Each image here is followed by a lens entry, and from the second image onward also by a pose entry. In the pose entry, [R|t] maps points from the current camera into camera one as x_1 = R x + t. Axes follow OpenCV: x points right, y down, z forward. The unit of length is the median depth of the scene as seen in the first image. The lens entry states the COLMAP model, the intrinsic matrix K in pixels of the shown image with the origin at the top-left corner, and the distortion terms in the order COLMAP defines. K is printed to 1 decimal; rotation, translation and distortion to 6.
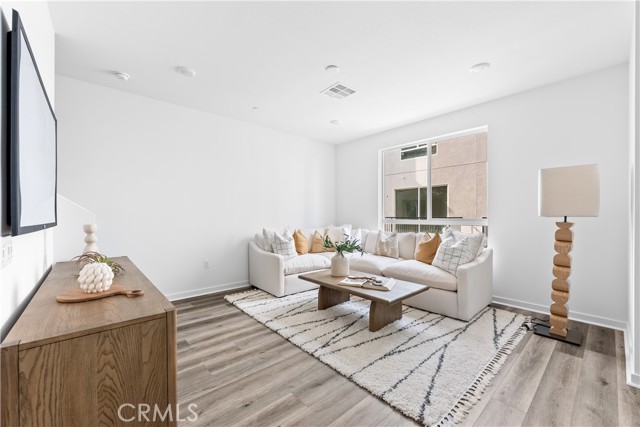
lens RADIAL K [[259.4, 0, 320.2], [0, 259.4, 215.7], [0, 0, 1]] dist [-0.001114, -0.000116]
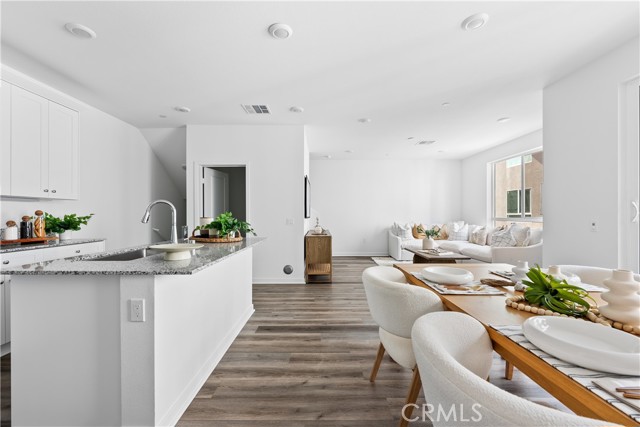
lens RADIAL K [[259.4, 0, 320.2], [0, 259.4, 215.7], [0, 0, 1]] dist [-0.001114, -0.000116]
pose [[0.745611, 0.004247, -0.666368, 0.753516], [-0.000930, 0.999985, 0.005333, -0.001282], [0.666381, -0.003356, 0.745604, -0.811702]]
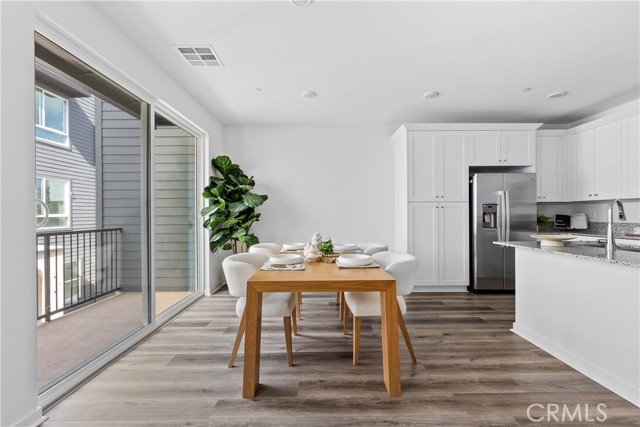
lens RADIAL K [[262.4, 0, 320.1], [0, 262.4, 214.6], [0, 0, 1]] dist [-0.001303, -0.000132]
pose [[-0.753353, 0.006306, 0.657586, 0.167483], [0.009125, 0.999958, 0.000864, -0.004857], [-0.657553, 0.006652, -0.753379, 0.411039]]
